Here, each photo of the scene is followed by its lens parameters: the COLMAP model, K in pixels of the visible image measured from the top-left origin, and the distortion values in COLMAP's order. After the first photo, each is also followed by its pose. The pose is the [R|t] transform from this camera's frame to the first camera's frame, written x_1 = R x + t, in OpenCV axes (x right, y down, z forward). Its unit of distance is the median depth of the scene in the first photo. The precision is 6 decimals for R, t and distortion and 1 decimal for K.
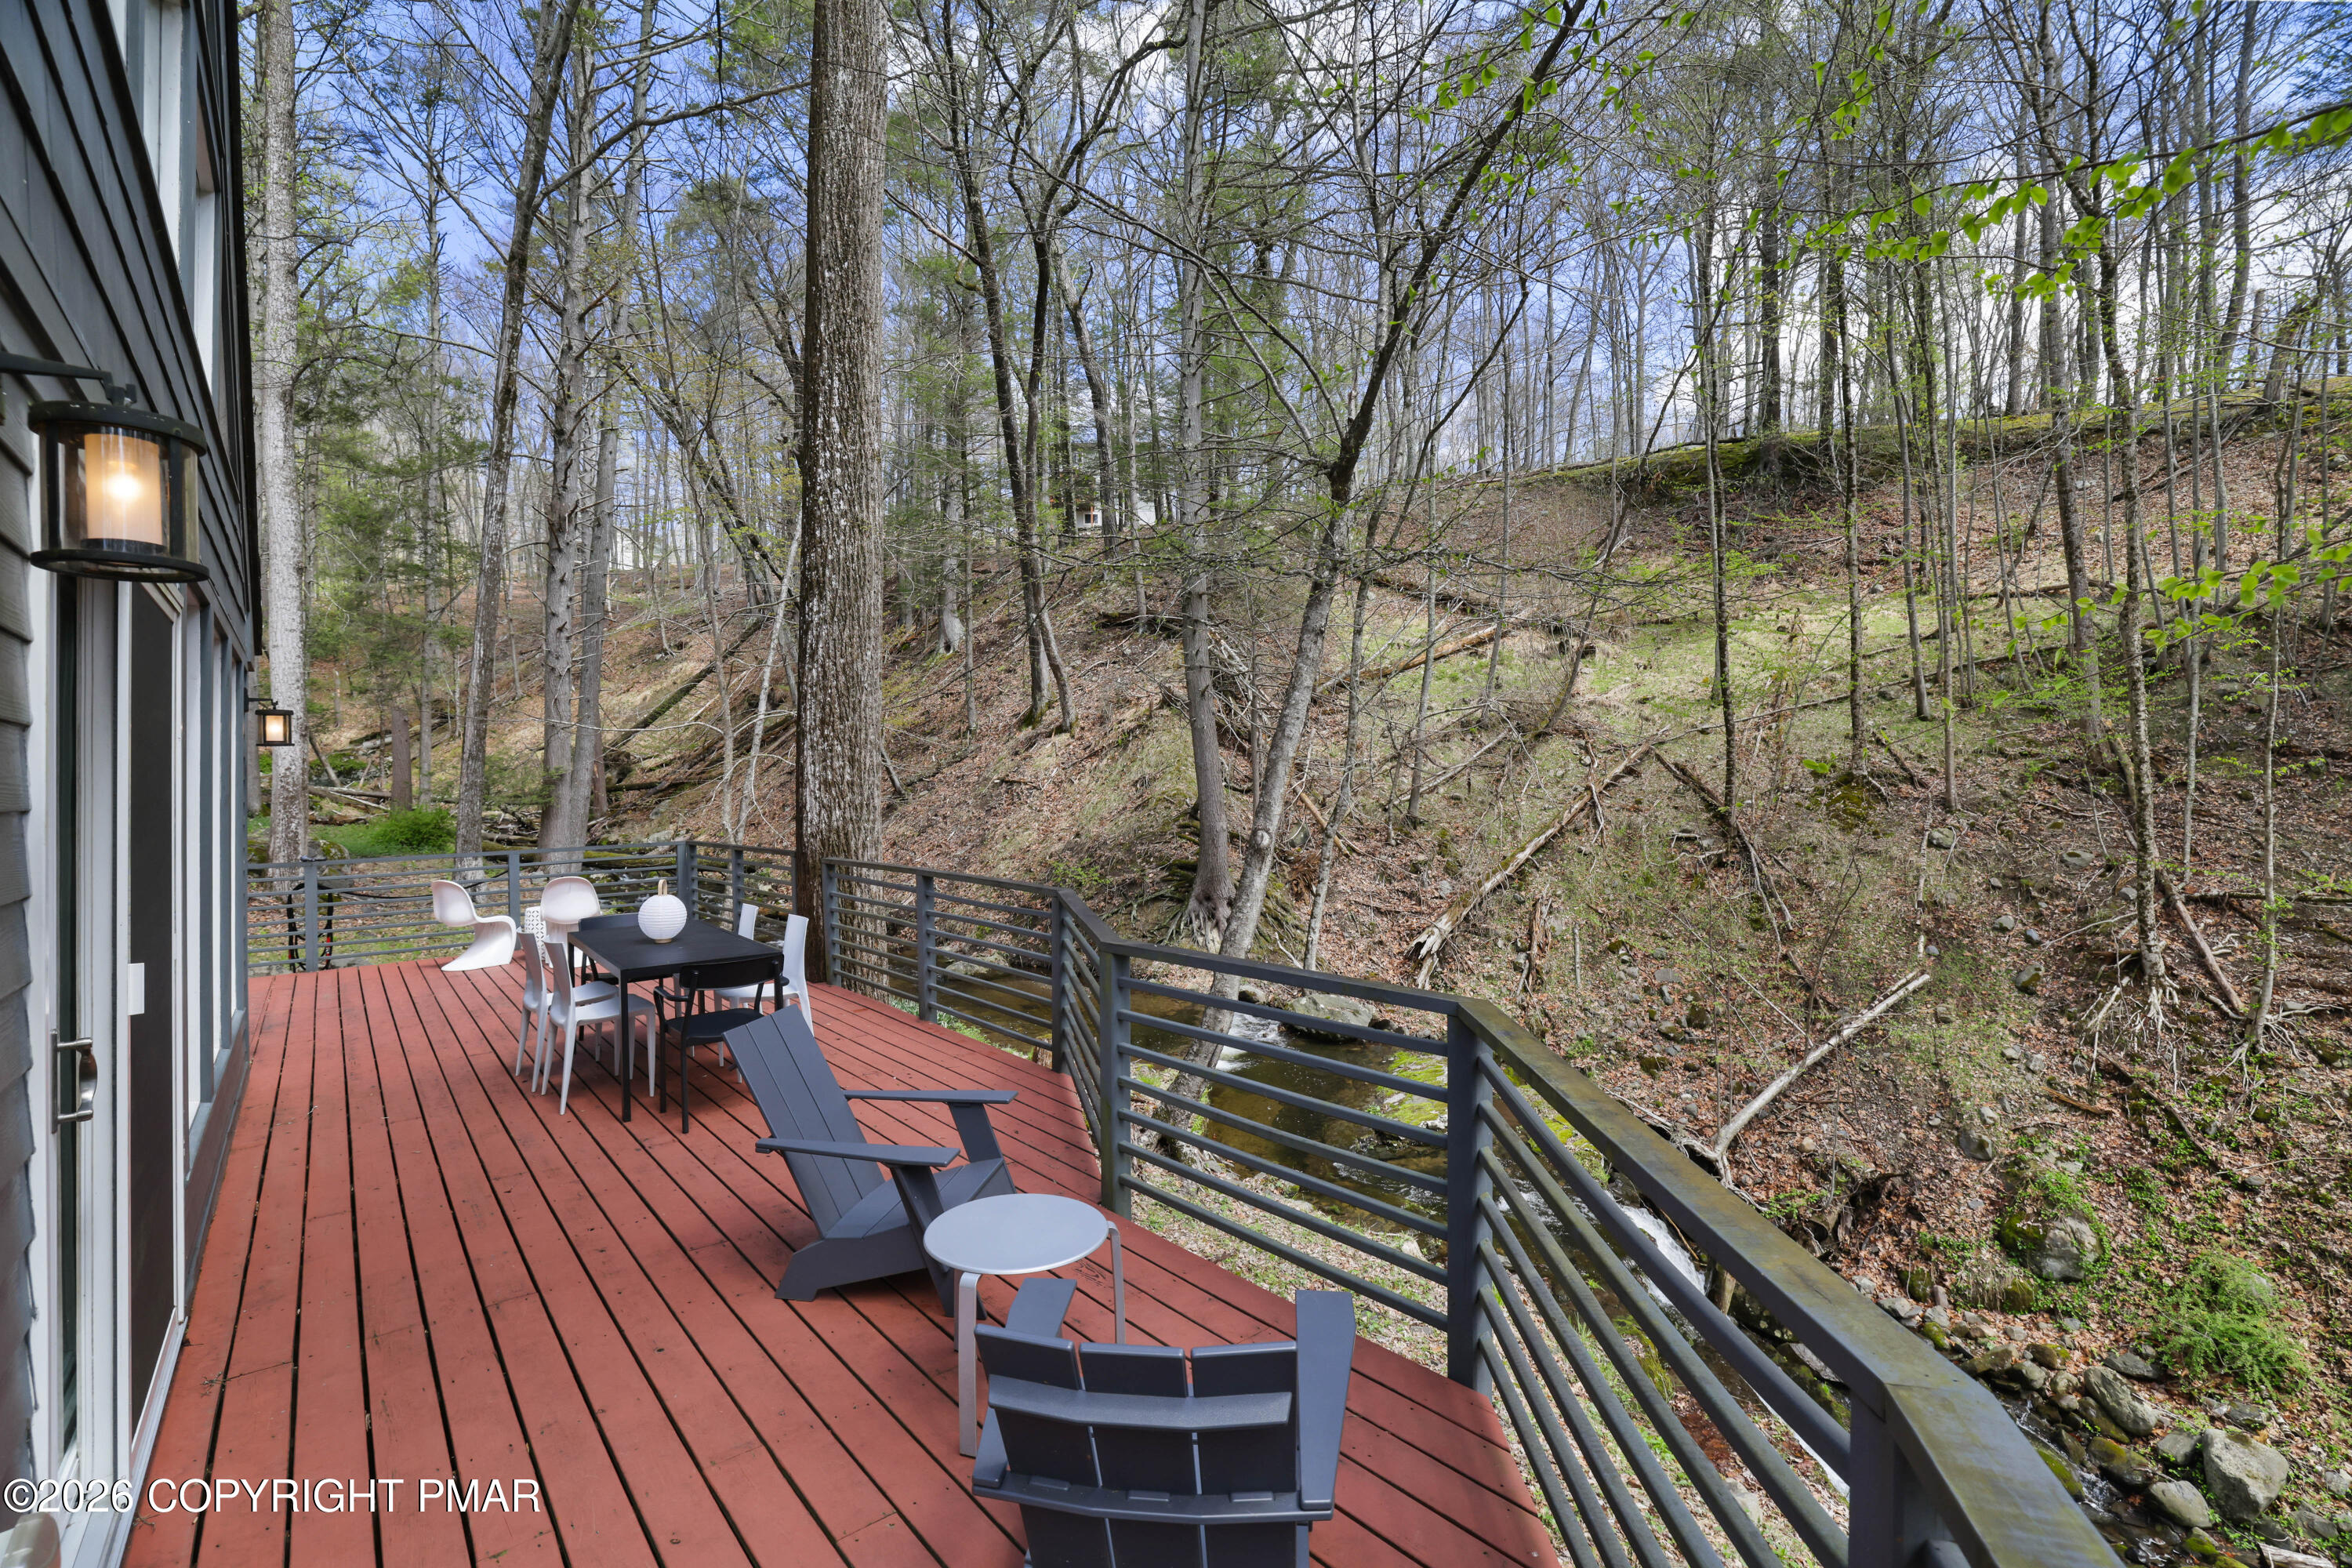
lens RADIAL K [[1052.5, 0, 1151.1], [0, 1052.5, 766.0], [0, 0, 1]] dist [-0.029036, 0.011142]
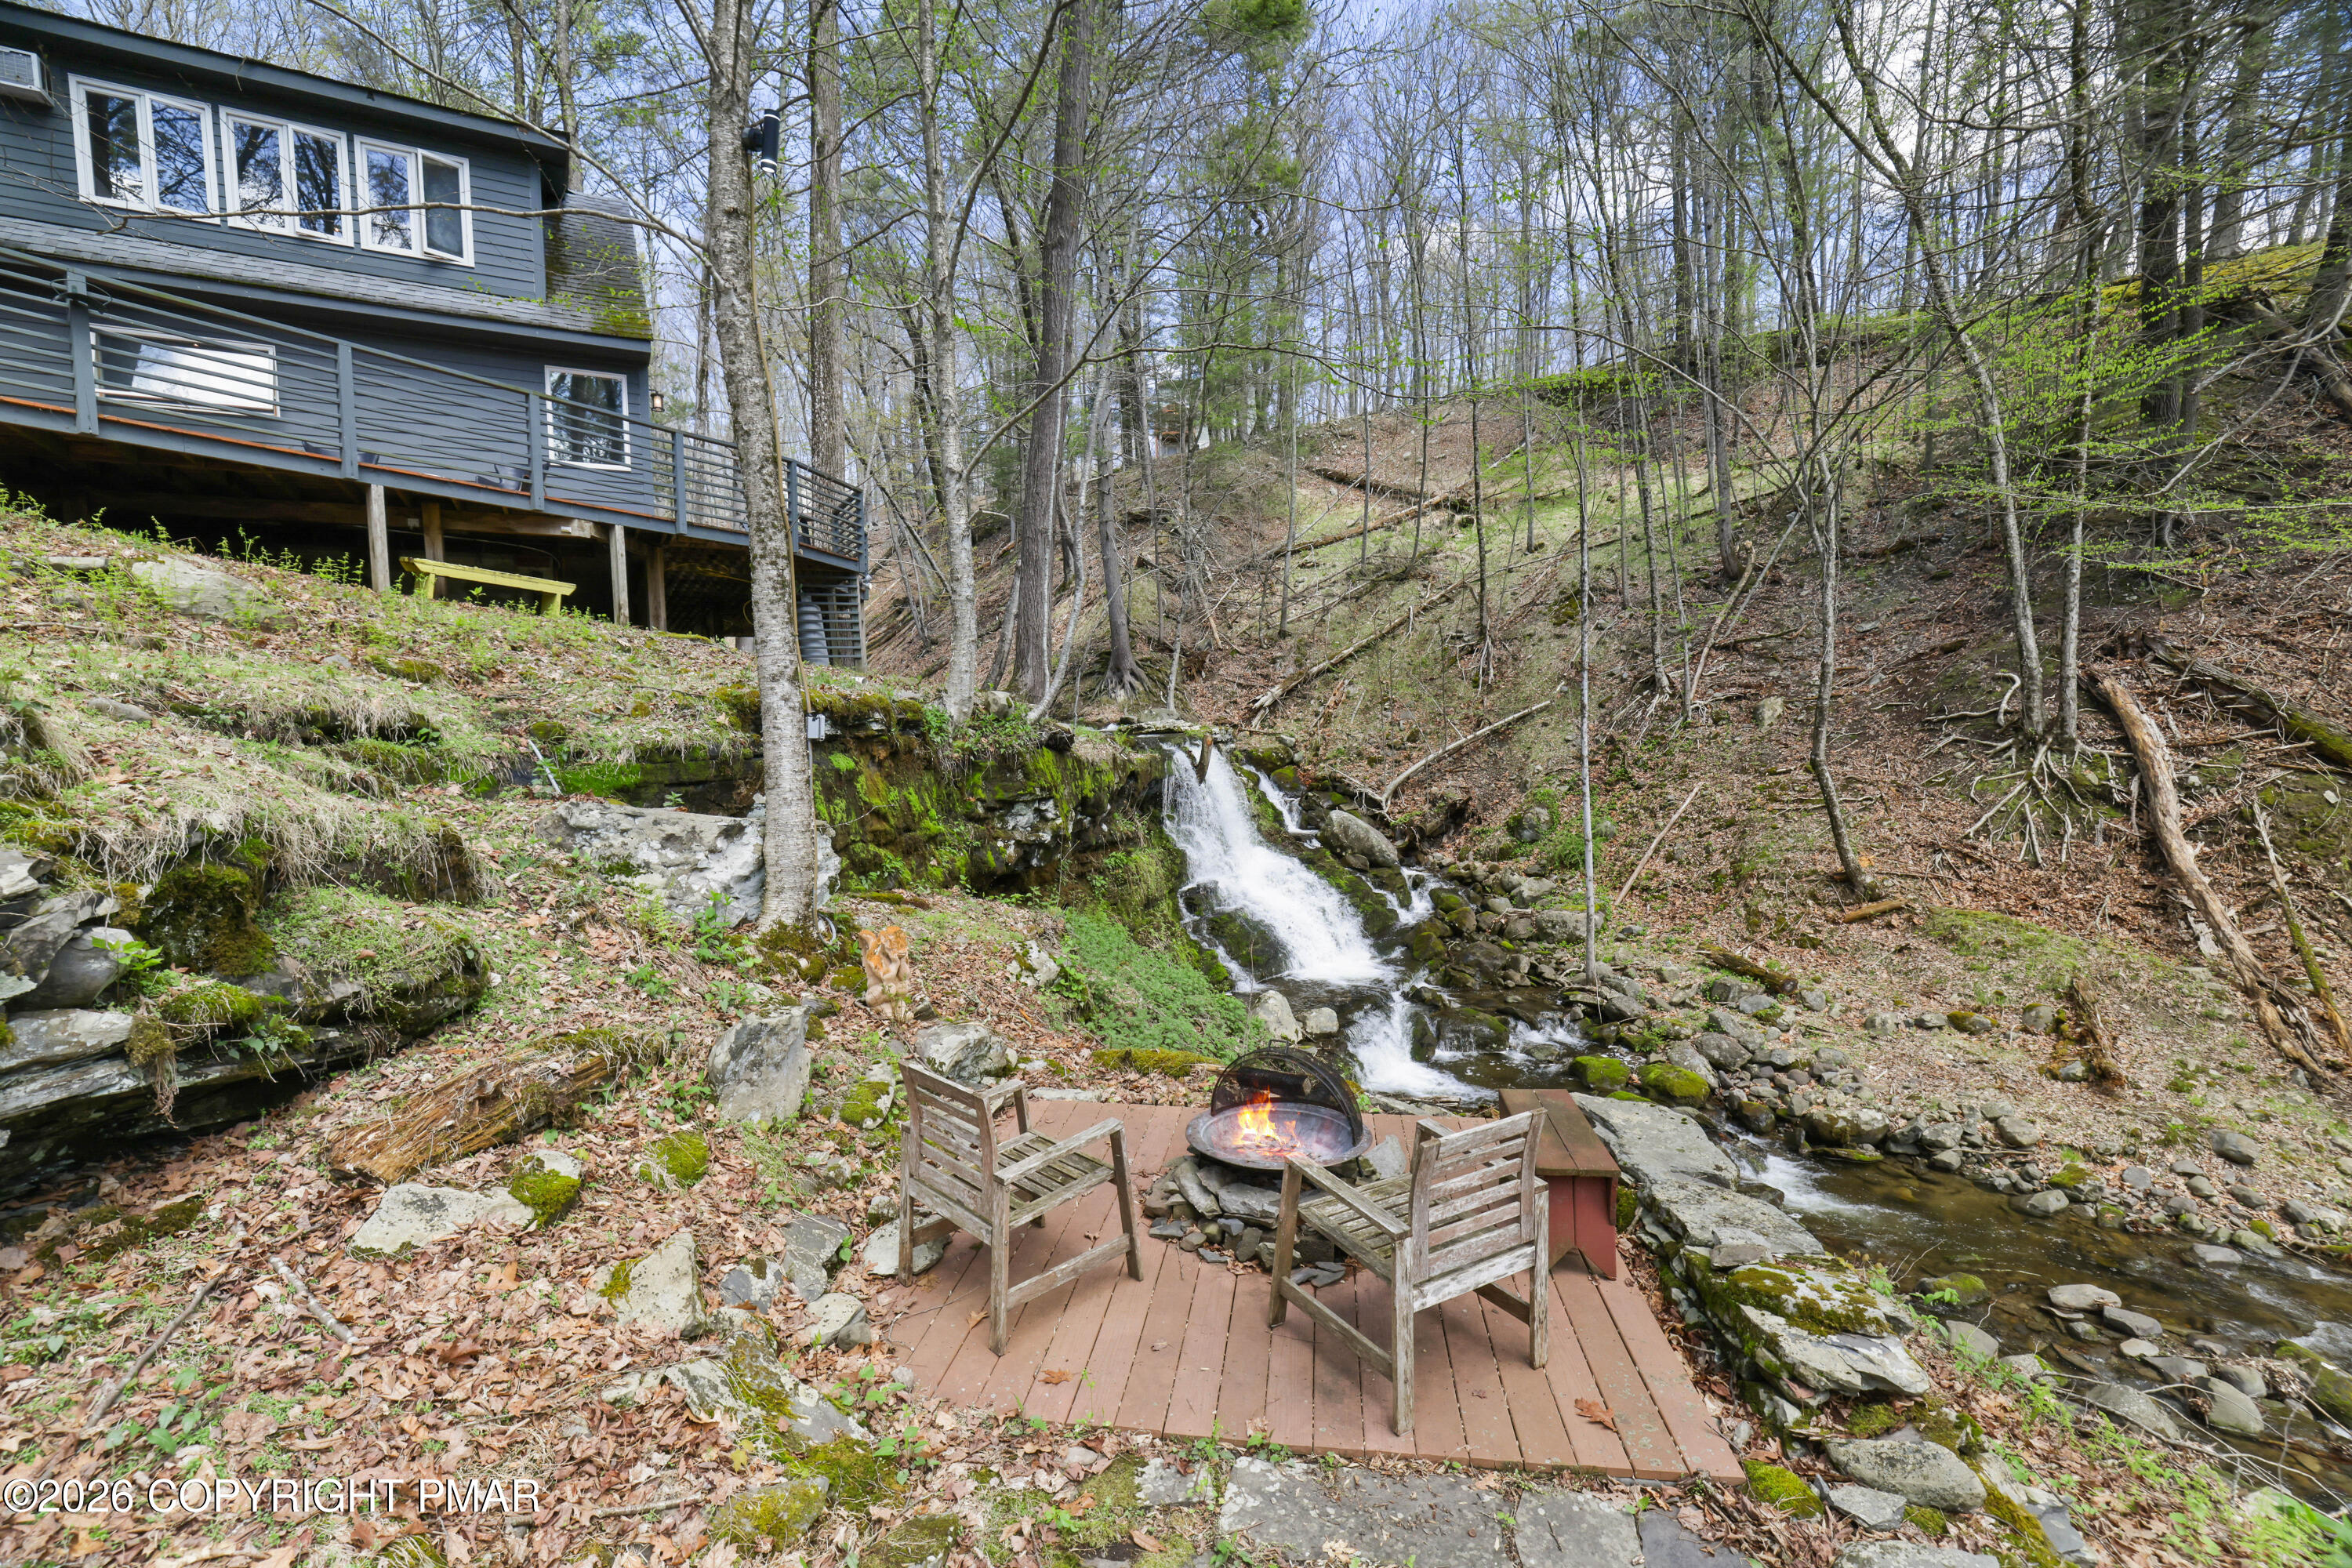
lens RADIAL K [[1052.5, 0, 1168.3], [0, 1052.5, 777.4], [0, 0, 1]] dist [-0.029036, 0.011142]
pose [[0.989536, 0.003325, -0.144245, 0.361535], [0.007060, 0.997421, 0.071424, 0.174711], [0.144111, -0.071695, 0.986961, -0.589562]]
